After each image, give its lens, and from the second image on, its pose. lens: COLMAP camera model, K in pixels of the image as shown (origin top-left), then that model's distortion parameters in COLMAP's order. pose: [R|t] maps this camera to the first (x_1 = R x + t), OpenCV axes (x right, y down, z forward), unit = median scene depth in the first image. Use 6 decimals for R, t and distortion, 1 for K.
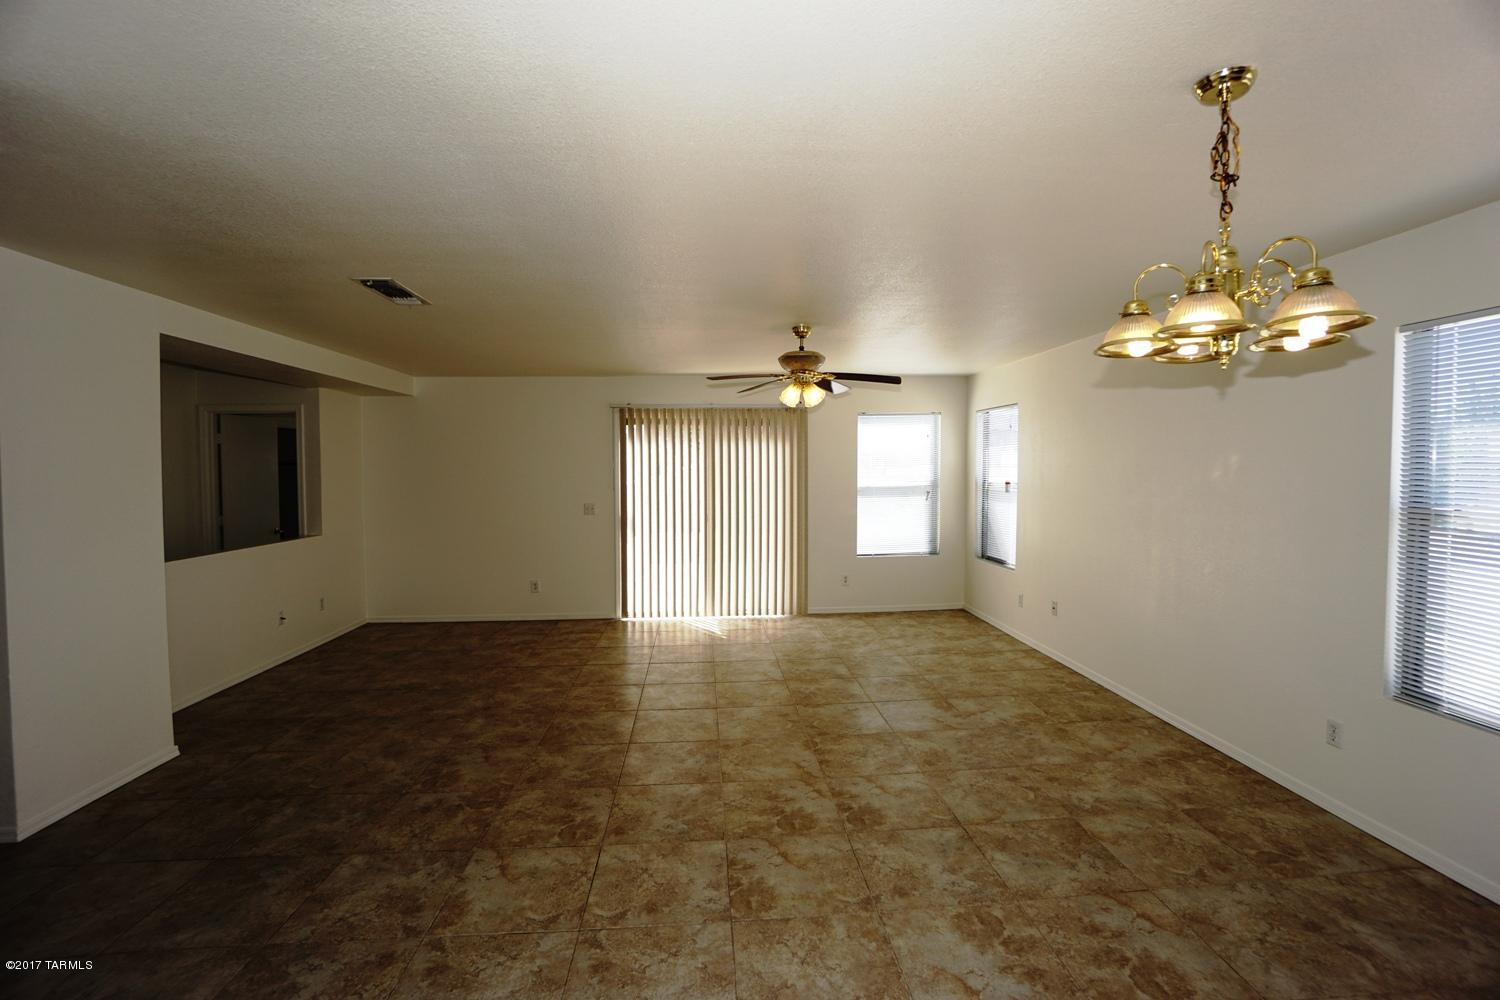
lens RADIAL K [[662.5, 0, 758.7], [0, 662.5, 492.9], [0, 0, 1]] dist [-0.058222, 0.020795]
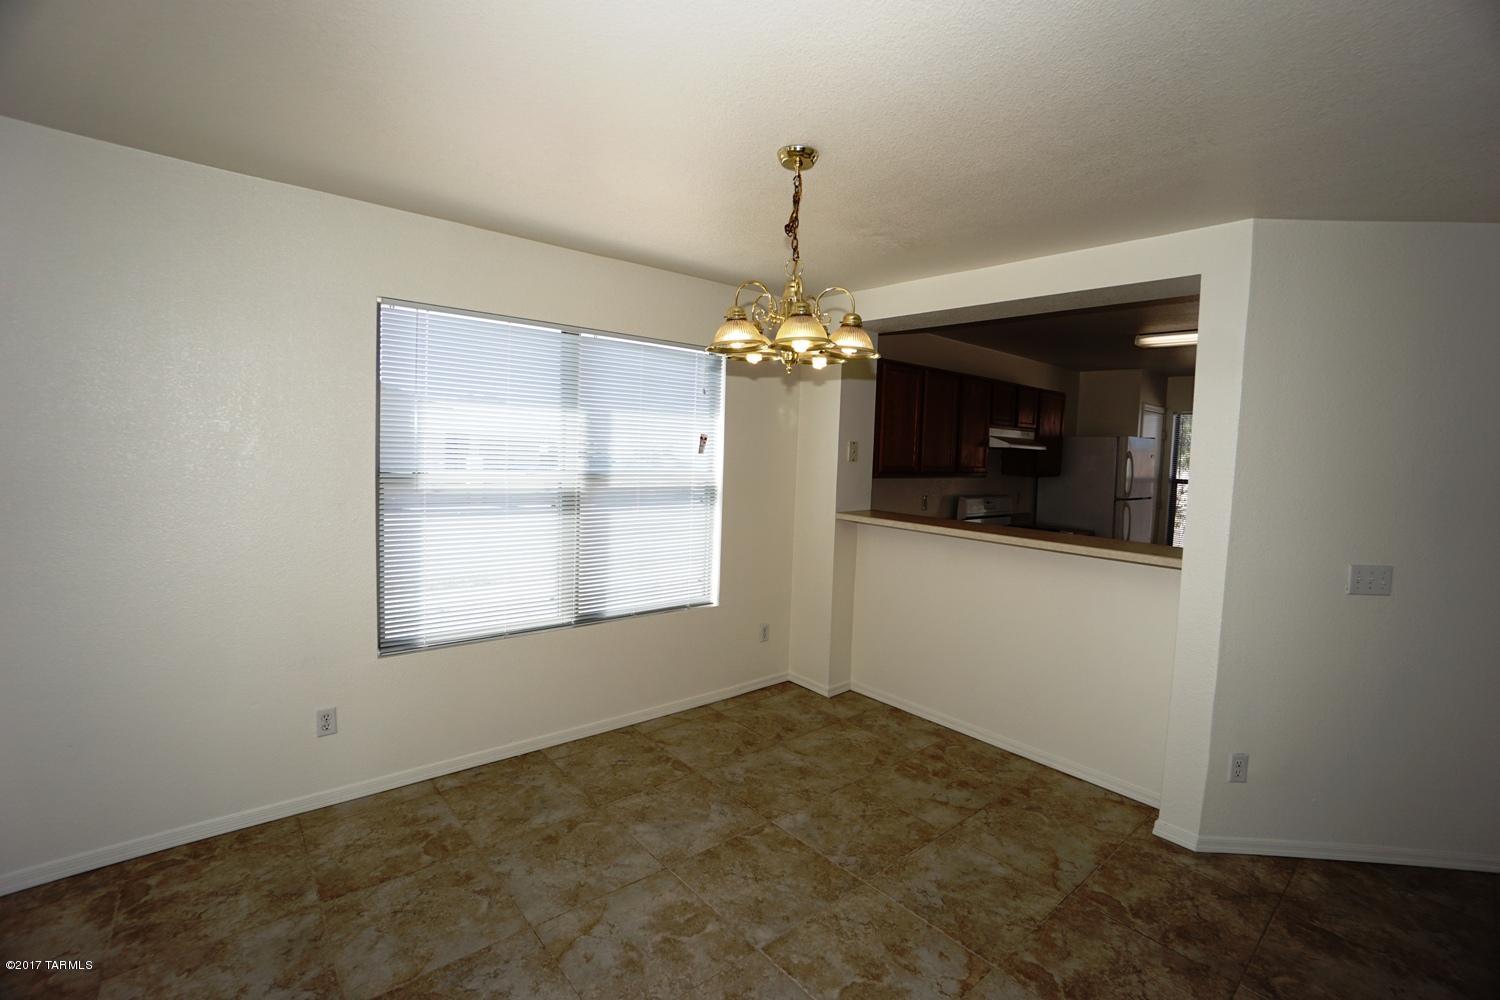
lens RADIAL K [[662.5, 0, 762.8], [0, 662.5, 491.0], [0, 0, 1]] dist [-0.058222, 0.020795]
pose [[-0.590222, -0.072375, 0.803990, -0.181063], [-0.005711, 0.996322, 0.085496, -0.036262], [-0.807220, 0.045870, -0.588465, 0.951357]]
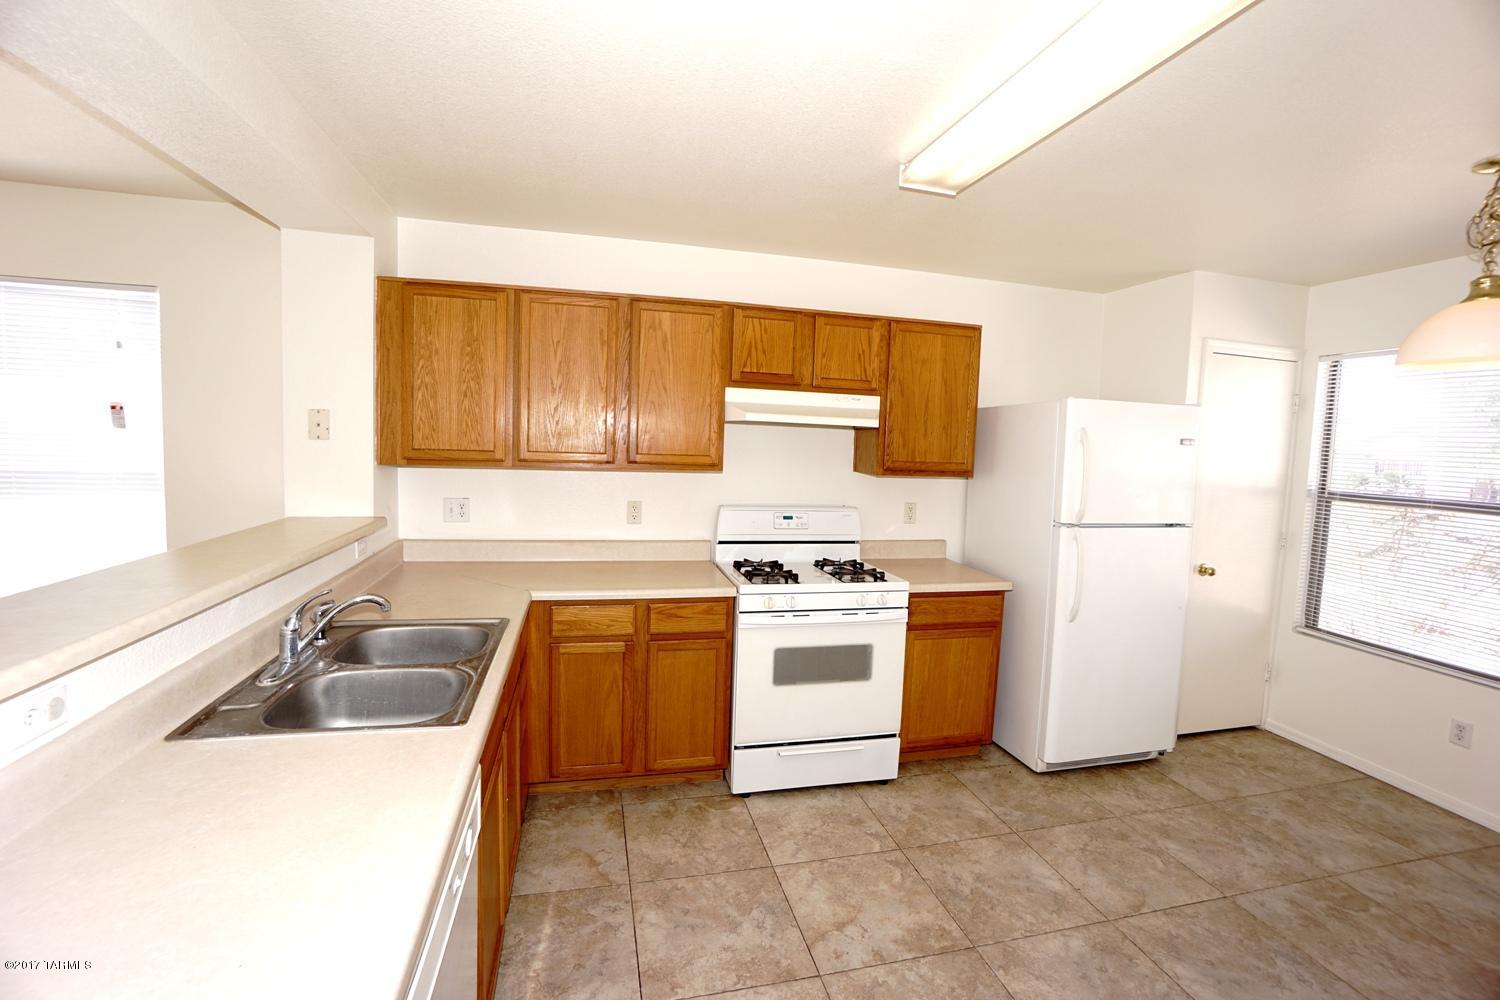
lens RADIAL K [[662.5, 0, 755.1], [0, 662.5, 495.8], [0, 0, 1]] dist [-0.058222, 0.020795]
pose [[-0.165390, -0.088475, 0.982252, -0.132852], [0.001858, 0.995938, 0.090020, 0.018431], [-0.986226, 0.016713, -0.164554, -0.492803]]
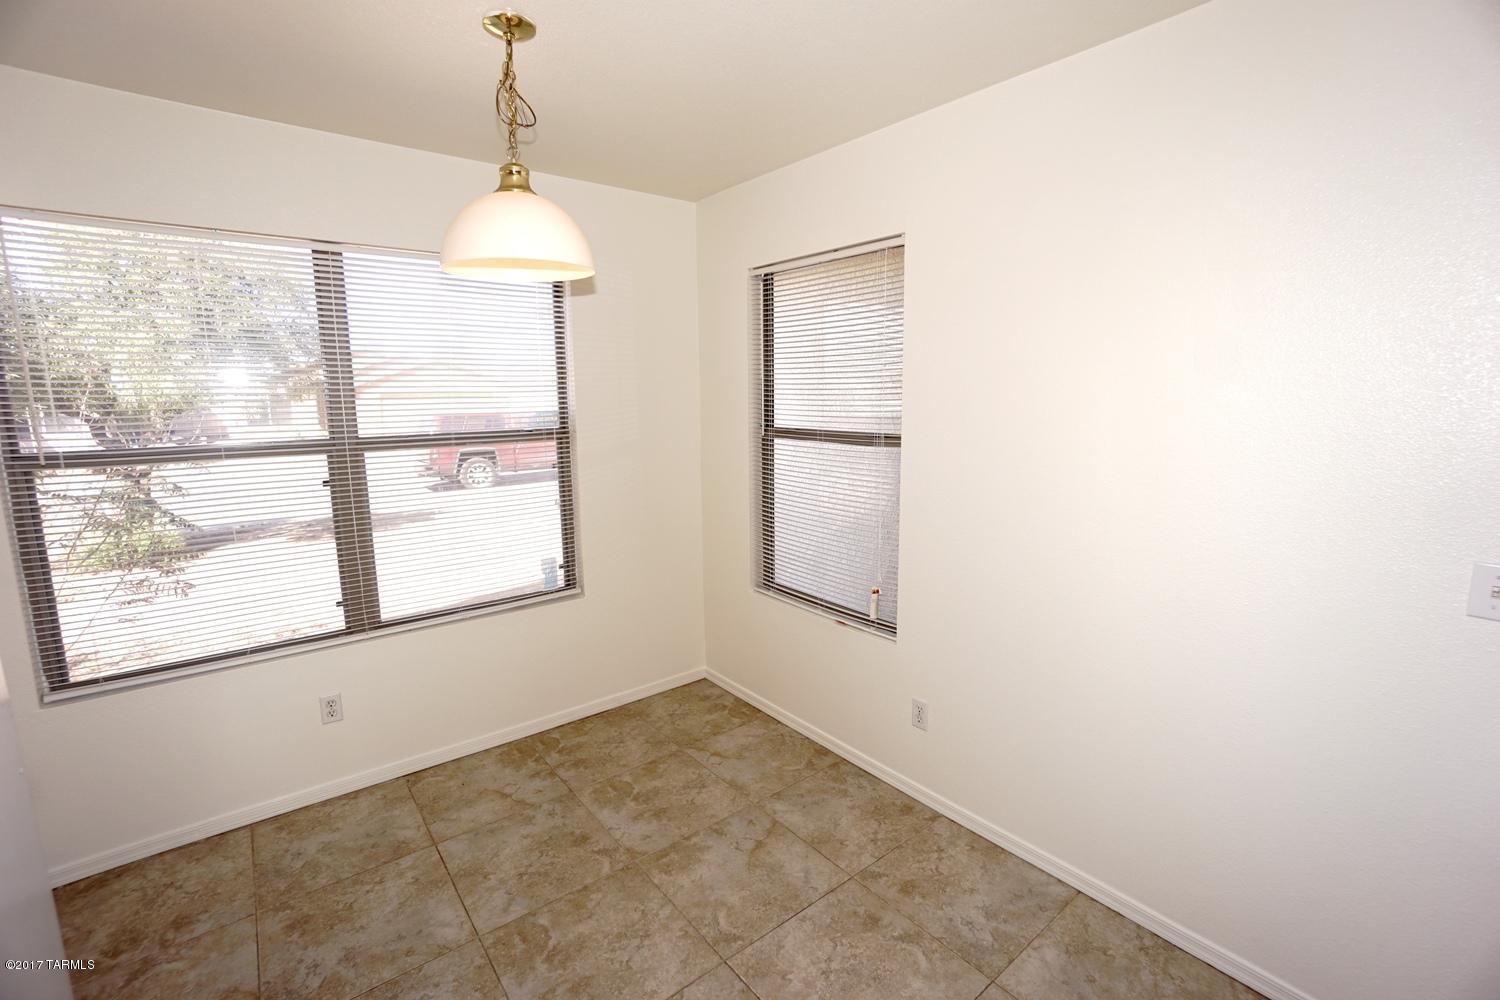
lens RADIAL K [[662.5, 0, 755.0], [0, 662.5, 490.9], [0, 0, 1]] dist [-0.058222, 0.020795]
pose [[-0.829720, 0.093087, -0.550363, 0.594772], [-0.010233, 0.983294, 0.181739, 0.026403], [0.558086, 0.156424, -0.814906, -0.751384]]
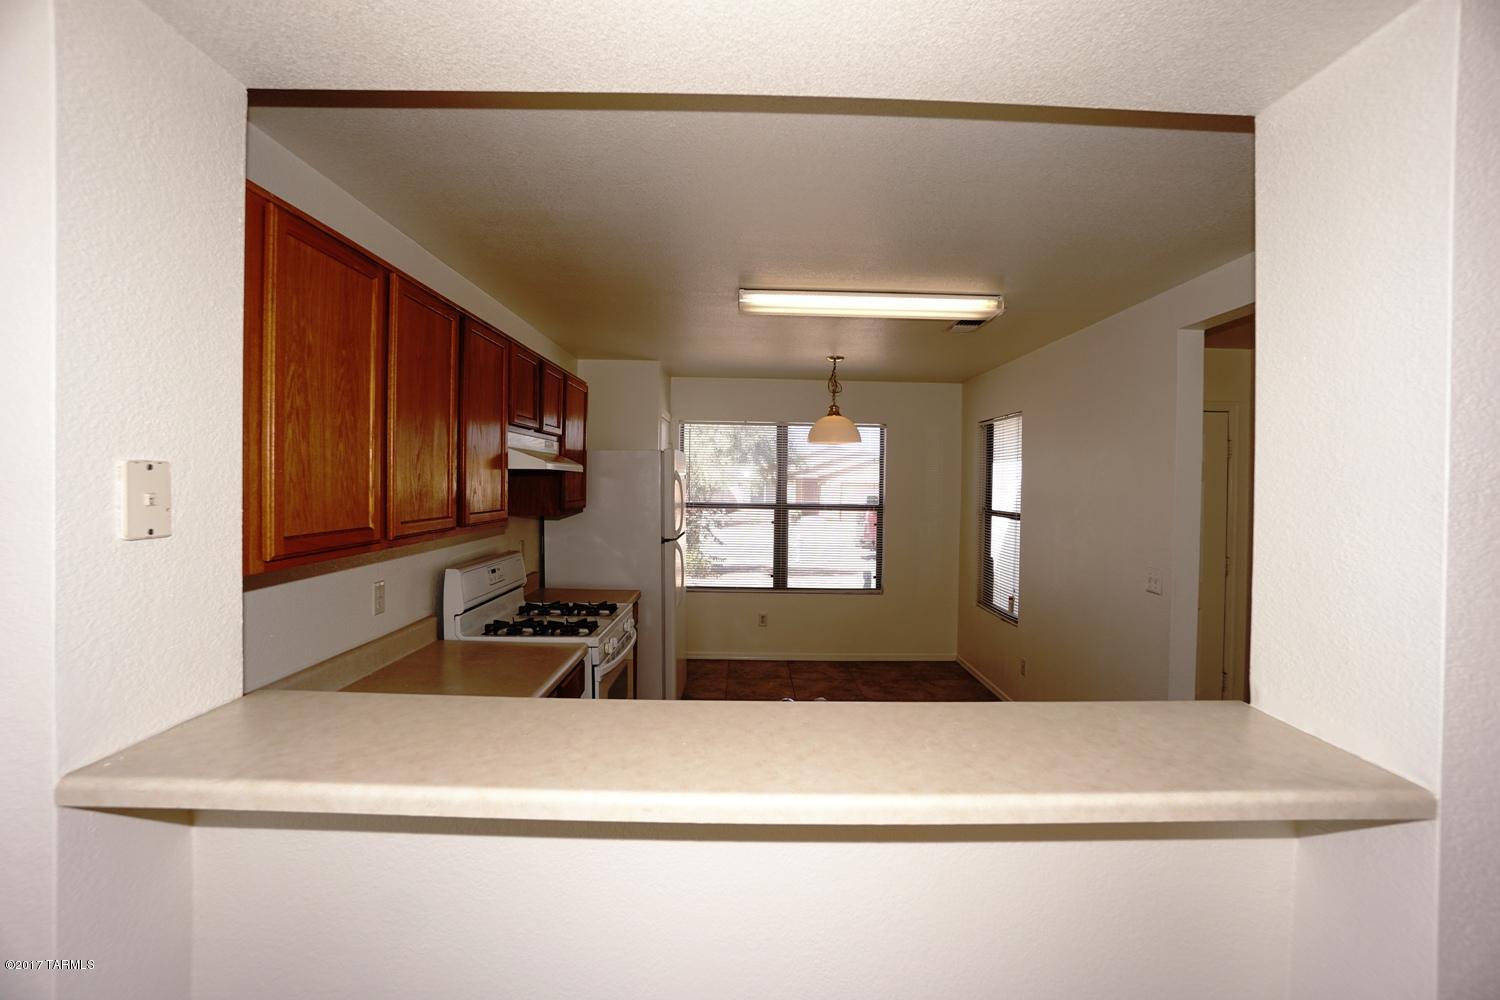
lens RADIAL K [[662.5, 0, 762.2], [0, 662.5, 491.0], [0, 0, 1]] dist [-0.058222, 0.020795]
pose [[-0.998215, -0.013075, 0.058281, 0.506504], [-0.009979, 0.998539, 0.053100, -0.026779], [-0.058890, 0.052423, -0.996887, 0.272671]]
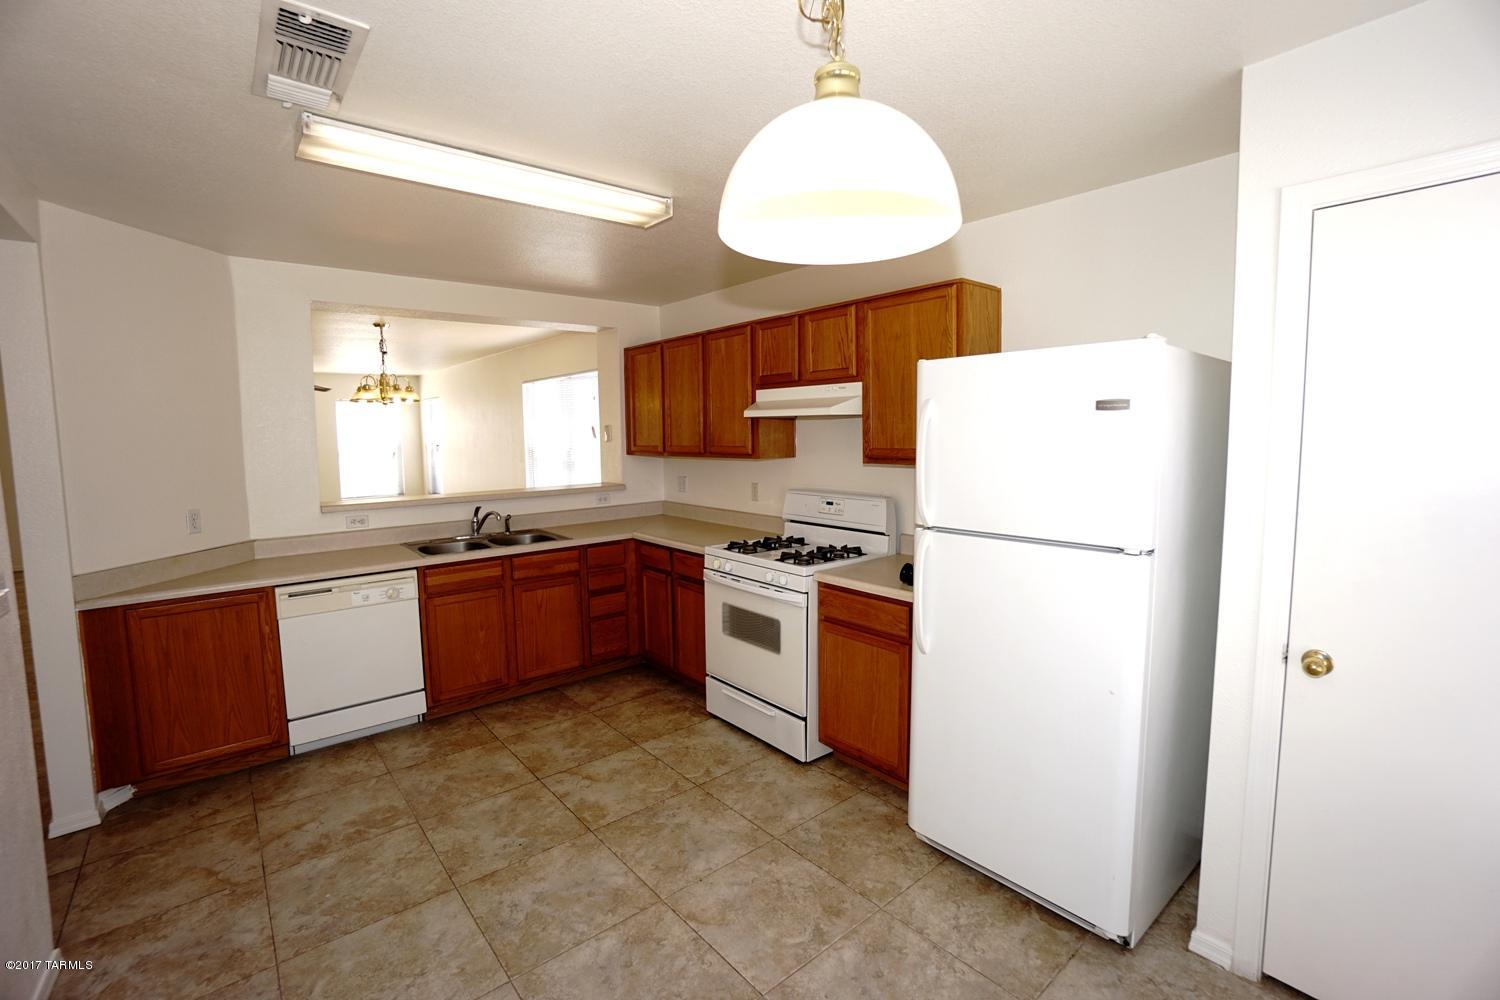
lens RADIAL K [[662.5, 0, 759.0], [0, 662.5, 495.7], [0, 0, 1]] dist [-0.058222, 0.020795]
pose [[0.809846, -0.064326, 0.583105, 0.165479], [0.032706, 0.997375, 0.064603, 0.062281], [-0.585730, -0.033248, 0.809824, -1.665456]]
